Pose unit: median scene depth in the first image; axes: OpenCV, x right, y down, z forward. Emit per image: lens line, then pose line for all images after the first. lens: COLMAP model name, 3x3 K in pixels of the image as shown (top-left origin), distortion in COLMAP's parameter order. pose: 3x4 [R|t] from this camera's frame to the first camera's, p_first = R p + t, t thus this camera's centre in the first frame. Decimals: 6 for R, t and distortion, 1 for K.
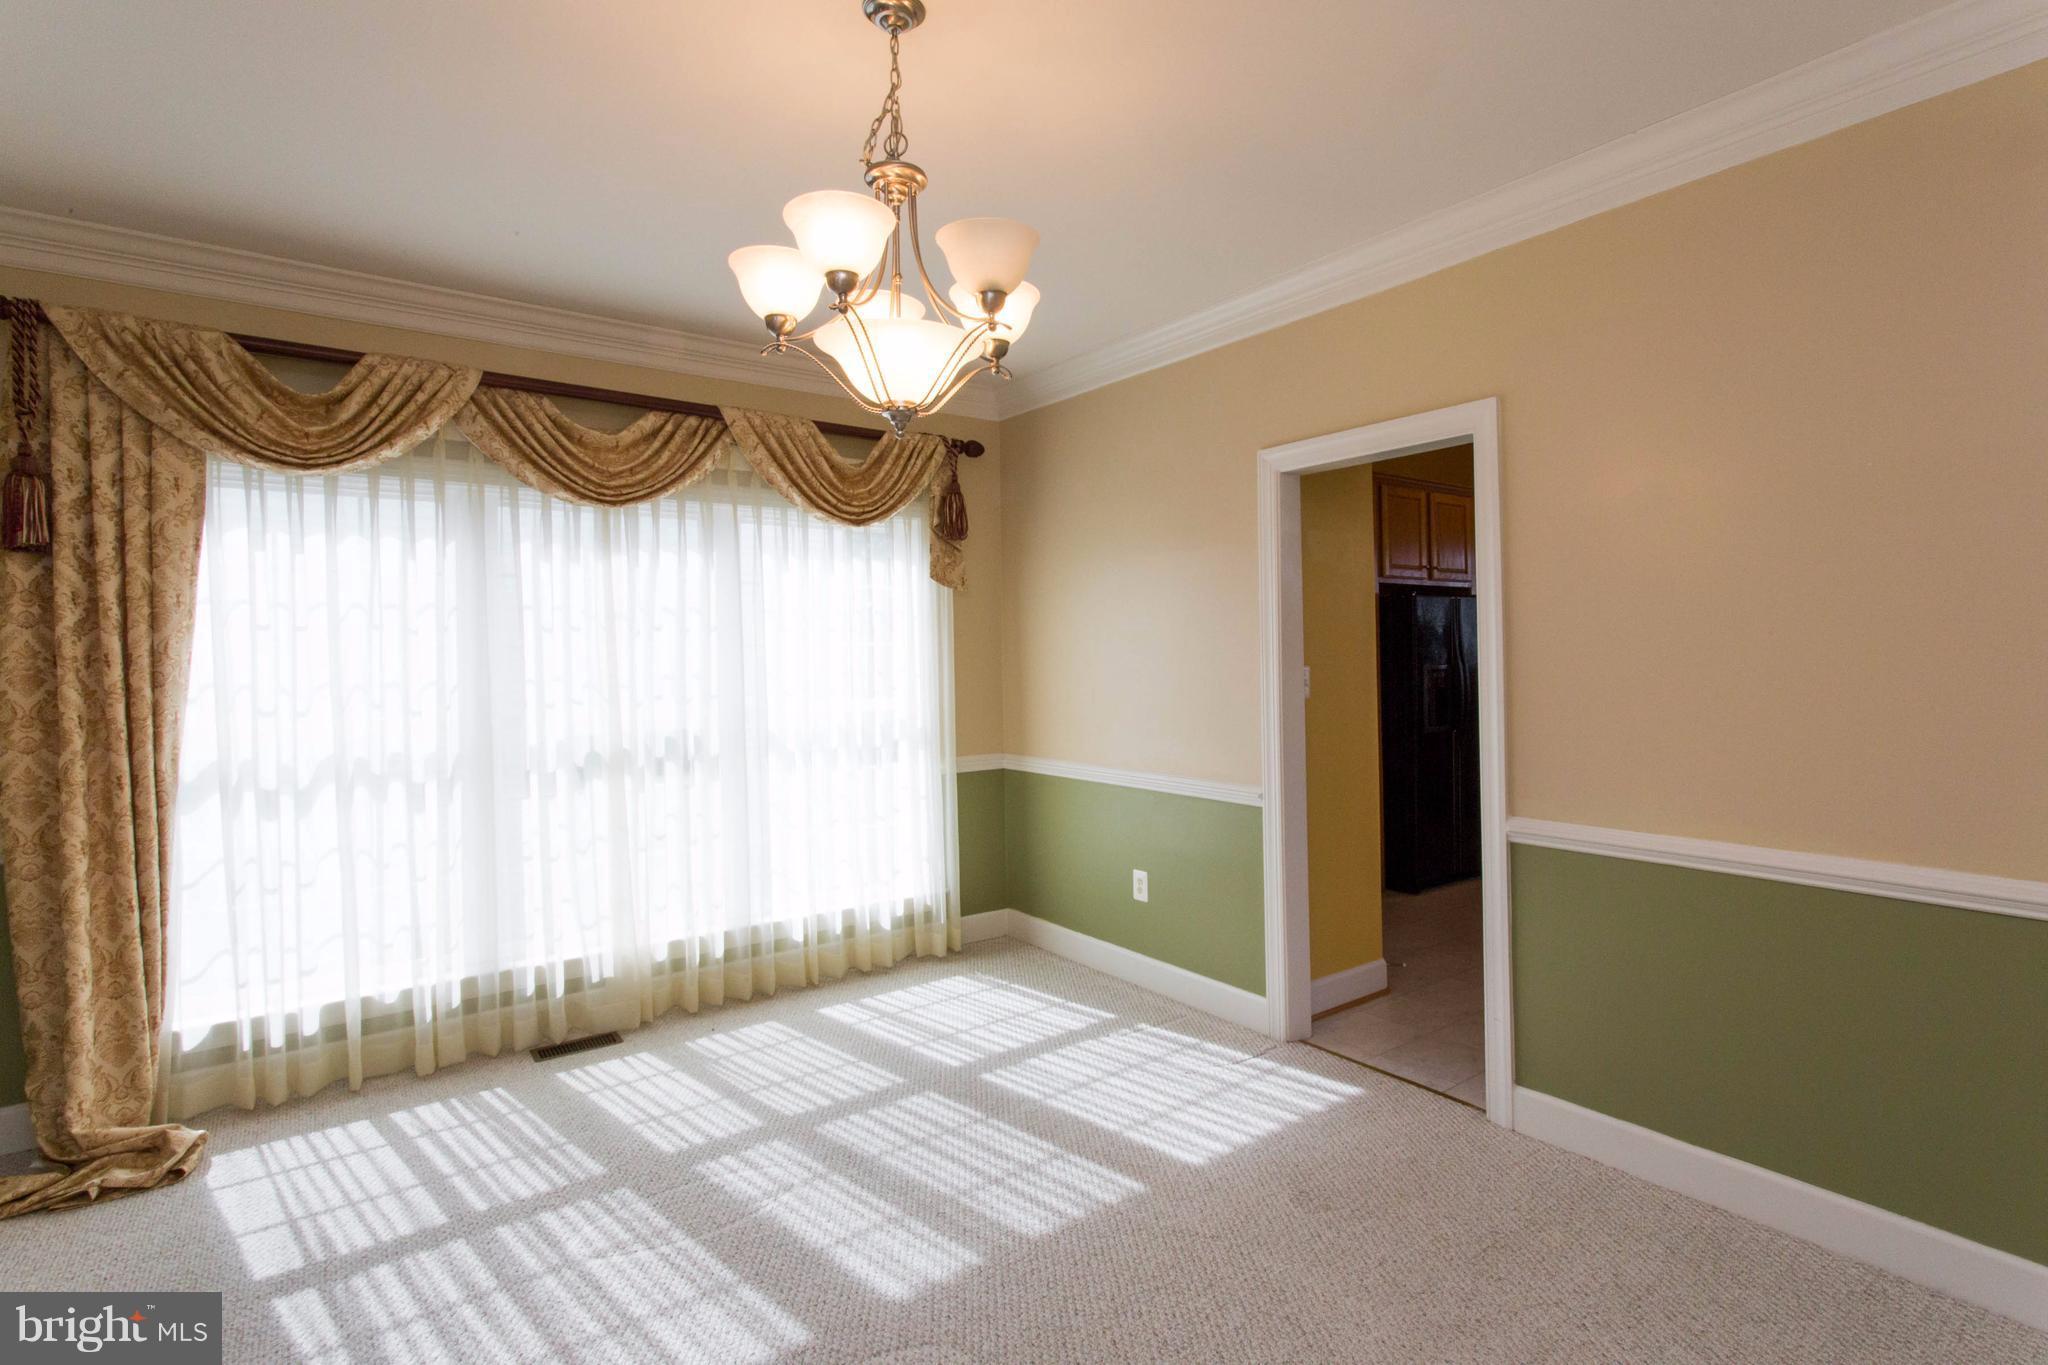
lens RADIAL K [[999.6, 0, 1087.6], [0, 999.6, 654.7], [0, 0, 1]] dist [-0.000300, 0.000506]
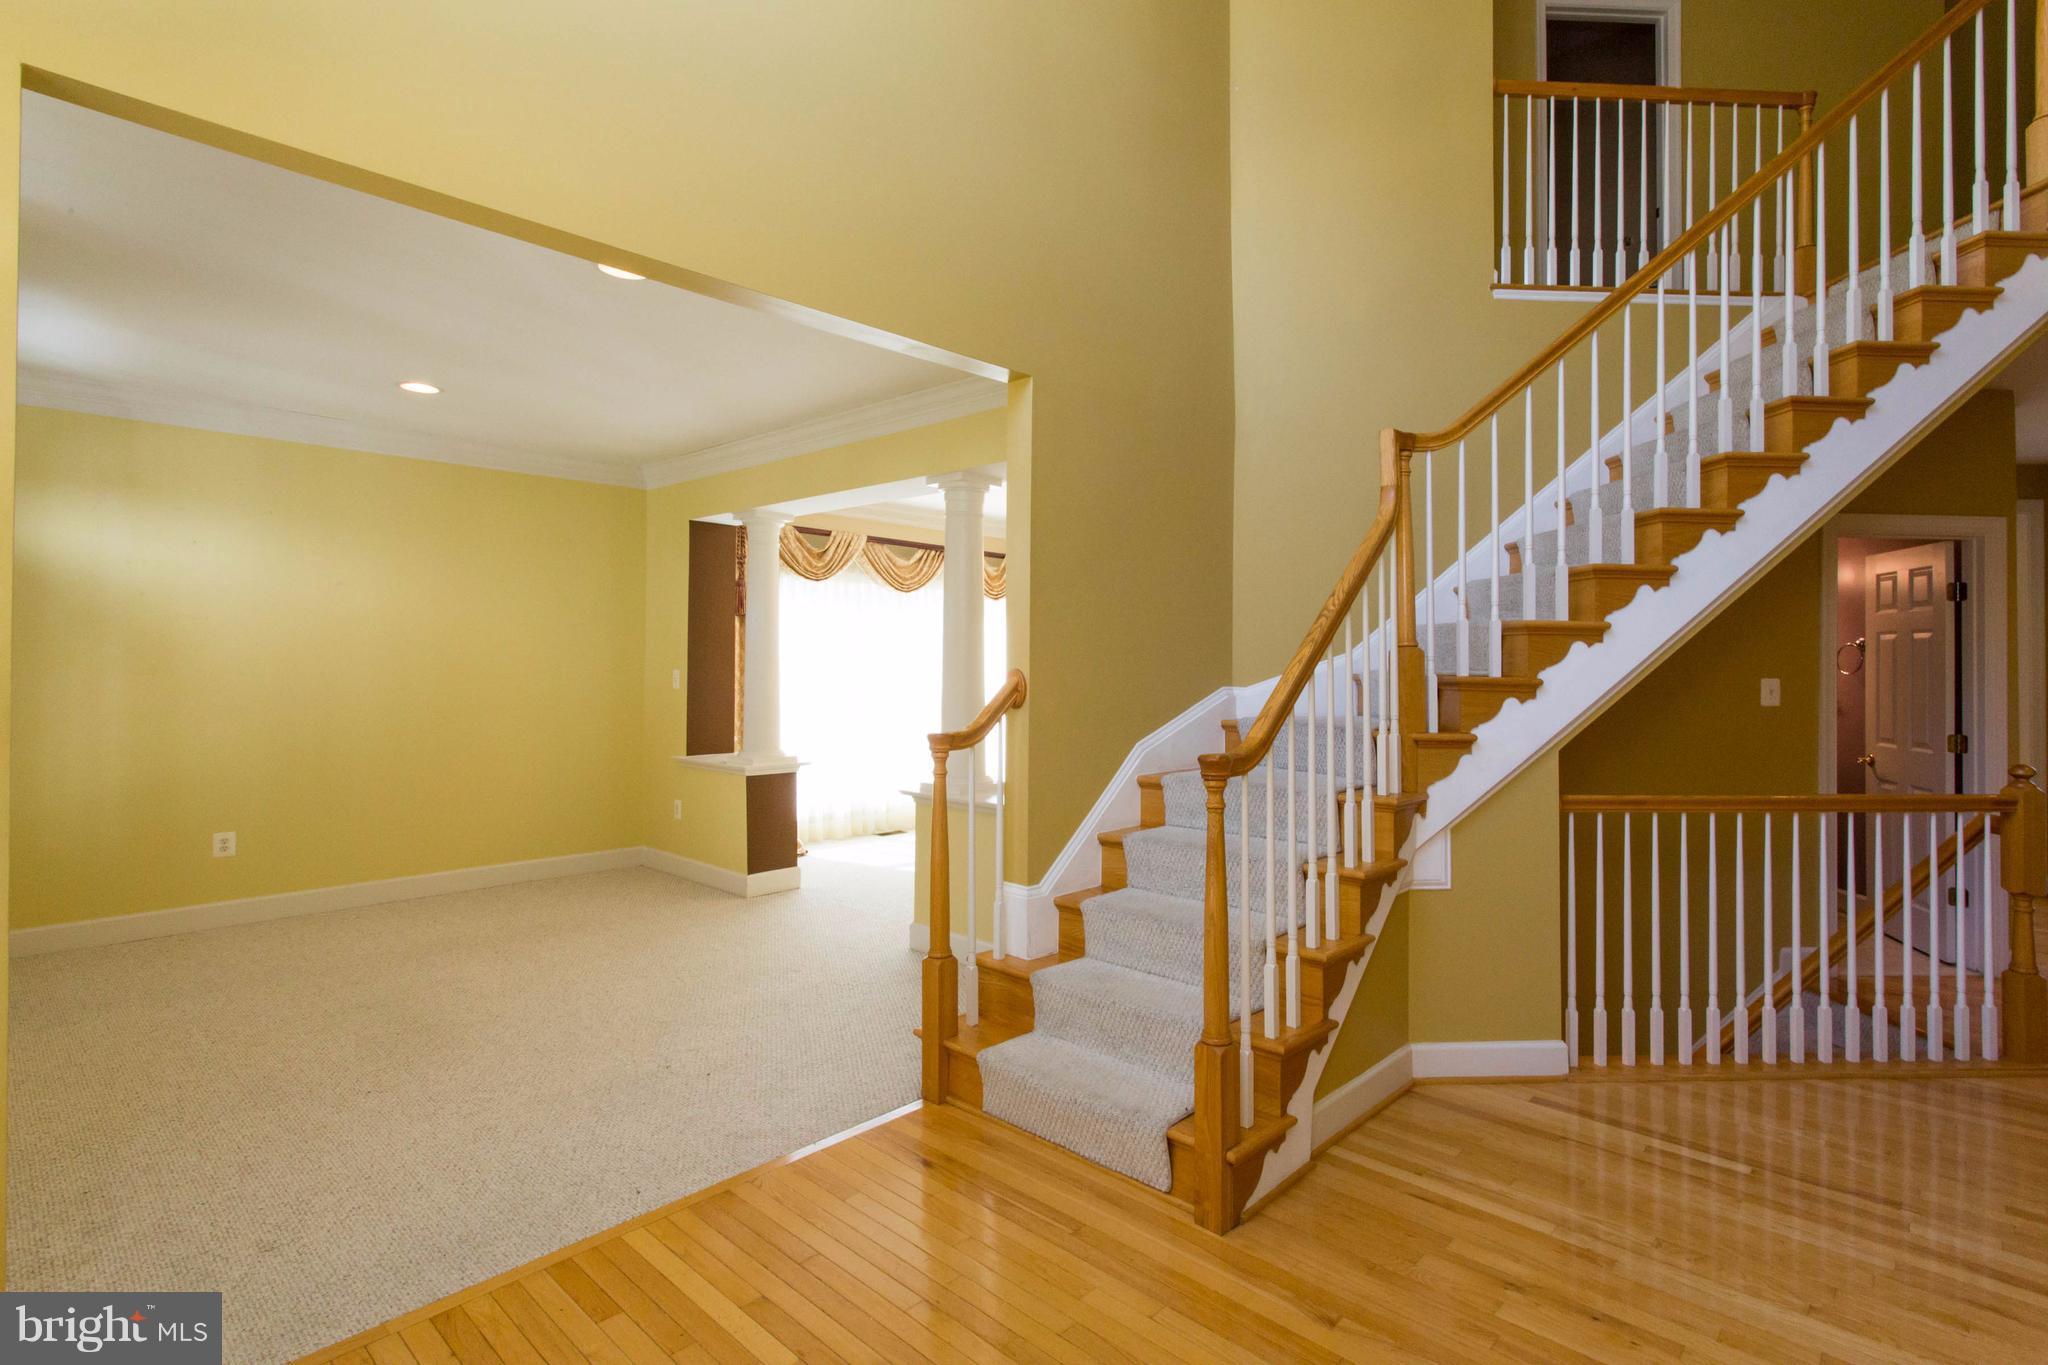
lens RADIAL K [[999.6, 0, 1087.6], [0, 999.6, 654.7], [0, 0, 1]] dist [-0.000300, 0.000506]
pose [[0.983383, 0.022642, 0.180128, -0.513948], [-0.021279, 0.999728, -0.009497, 0.002028], [-0.180294, 0.005506, 0.983597, -1.357262]]
